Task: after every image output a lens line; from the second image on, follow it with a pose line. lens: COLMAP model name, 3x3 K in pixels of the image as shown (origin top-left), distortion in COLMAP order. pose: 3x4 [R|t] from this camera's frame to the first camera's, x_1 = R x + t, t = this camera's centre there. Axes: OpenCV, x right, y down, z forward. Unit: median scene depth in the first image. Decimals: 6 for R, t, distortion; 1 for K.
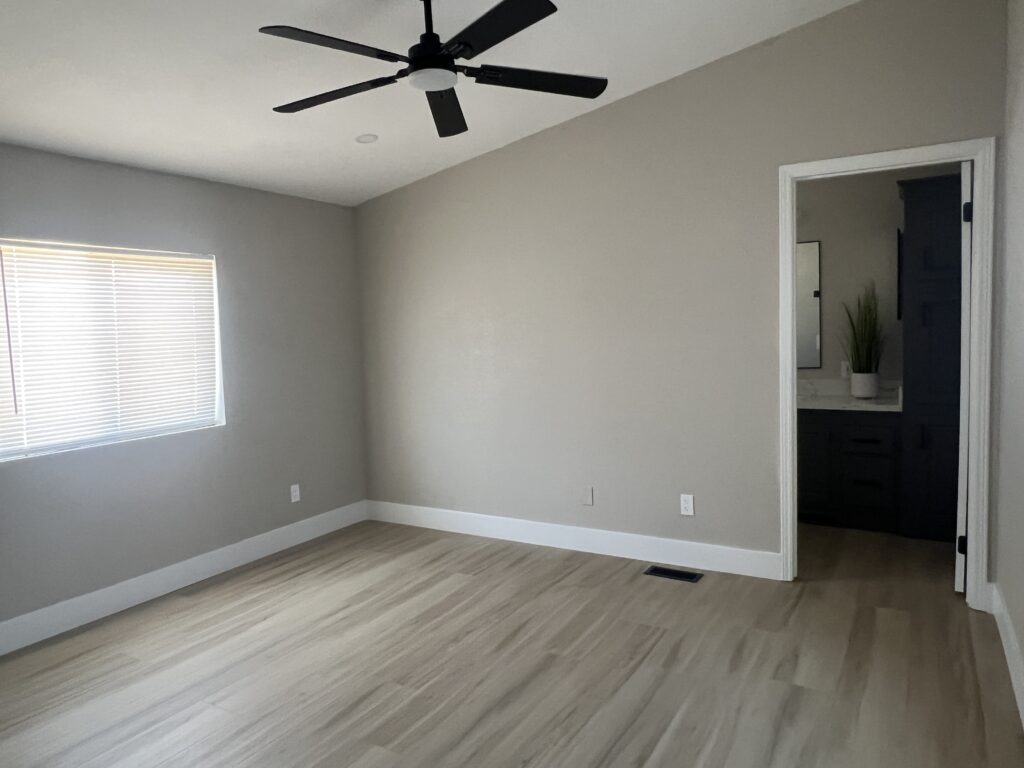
lens RADIAL K [[692.4, 0, 512.0], [0, 692.4, 384.0], [0, 0, 1]] dist [-0.004541, 0.002133]
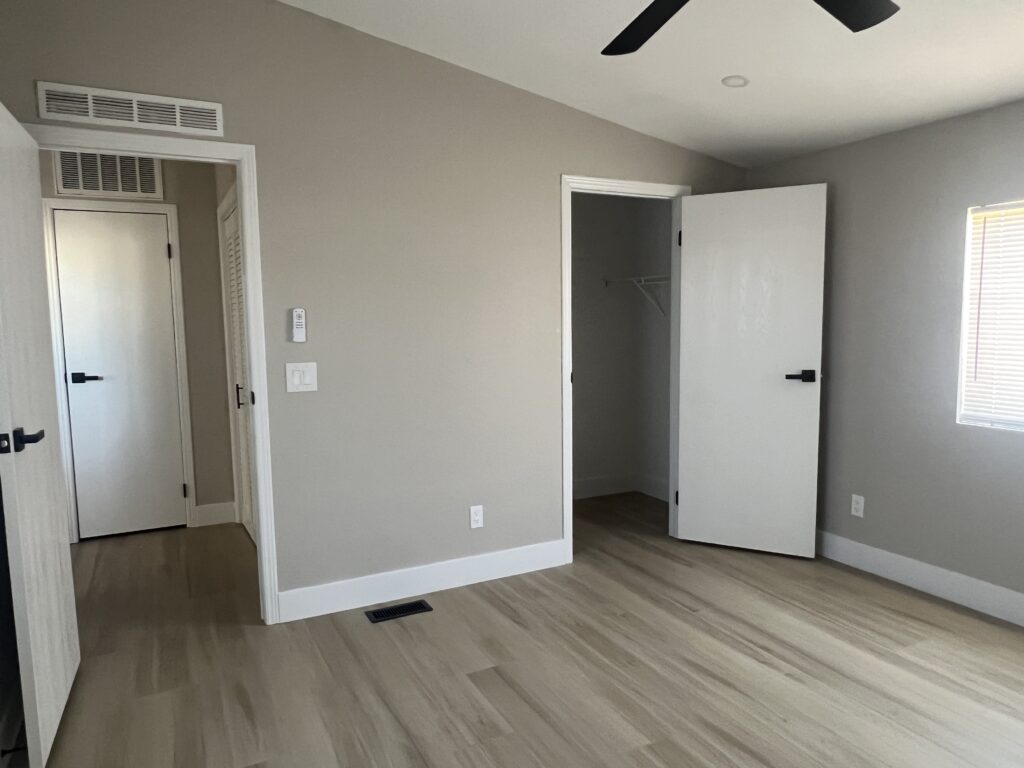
lens RADIAL K [[692.4, 0, 512.0], [0, 692.4, 384.0], [0, 0, 1]] dist [-0.004541, 0.002133]
pose [[-0.519349, 0.132210, -0.844273, 1.015867], [-0.043157, 0.982641, 0.180425, -0.218485], [0.853472, 0.130140, -0.504628, 1.930708]]
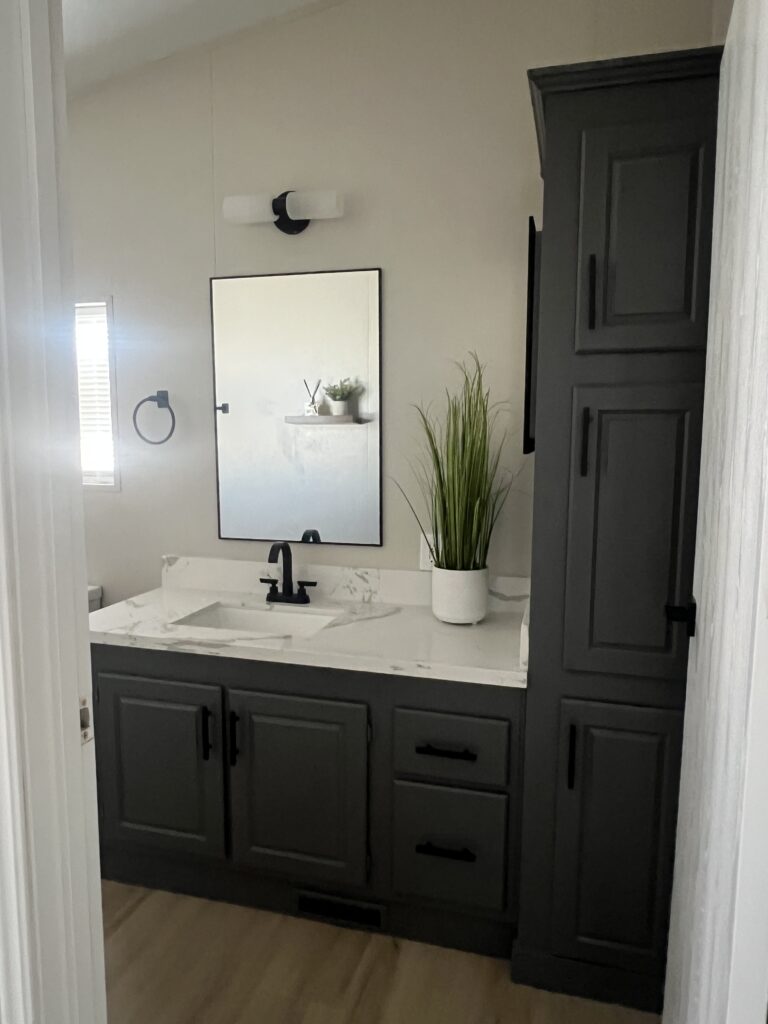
lens RADIAL K [[692.4, 0, 384.0], [0, 692.4, 512.0], [0, 0, 1]] dist [-0.004541, 0.002133]
pose [[0.958707, 0.010813, 0.284191, 0.318425], [-0.020640, 0.999287, 0.031606, -0.062965], [-0.283647, -0.036167, 0.958246, 0.553692]]
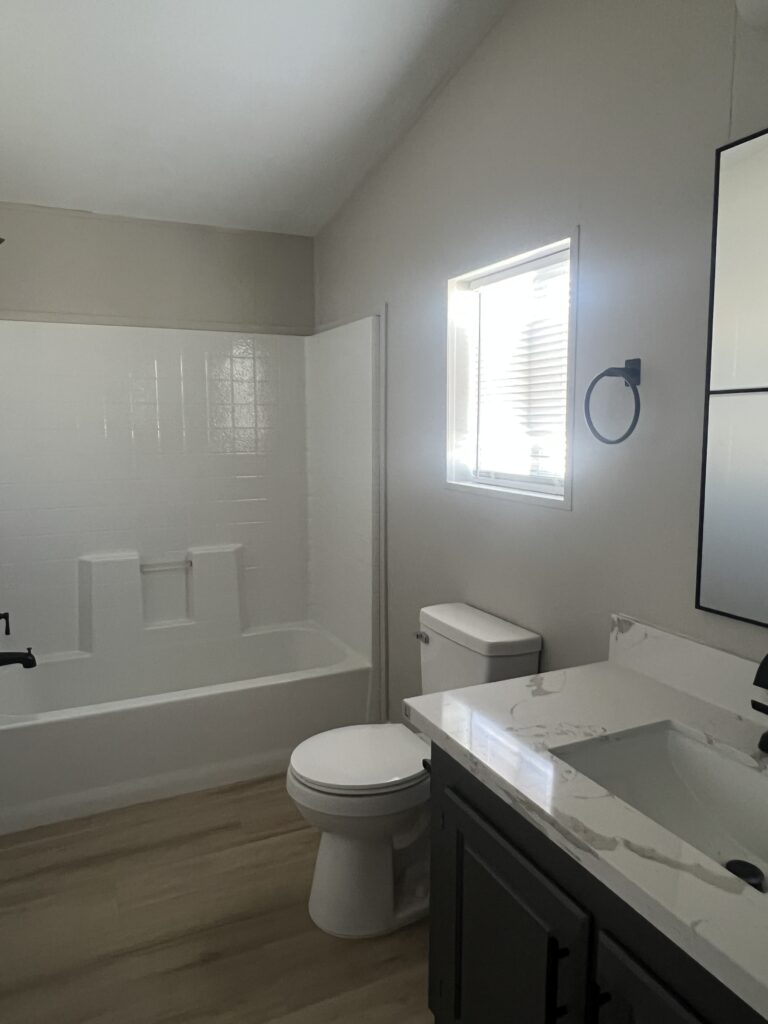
lens RADIAL K [[692.4, 0, 384.0], [0, 692.4, 512.0], [0, 0, 1]] dist [-0.004541, 0.002133]
pose [[0.842173, 0.105521, -0.528781, 0.385031], [-0.074144, 0.994011, 0.080275, -0.078591], [0.534085, -0.028400, 0.844953, 0.749706]]
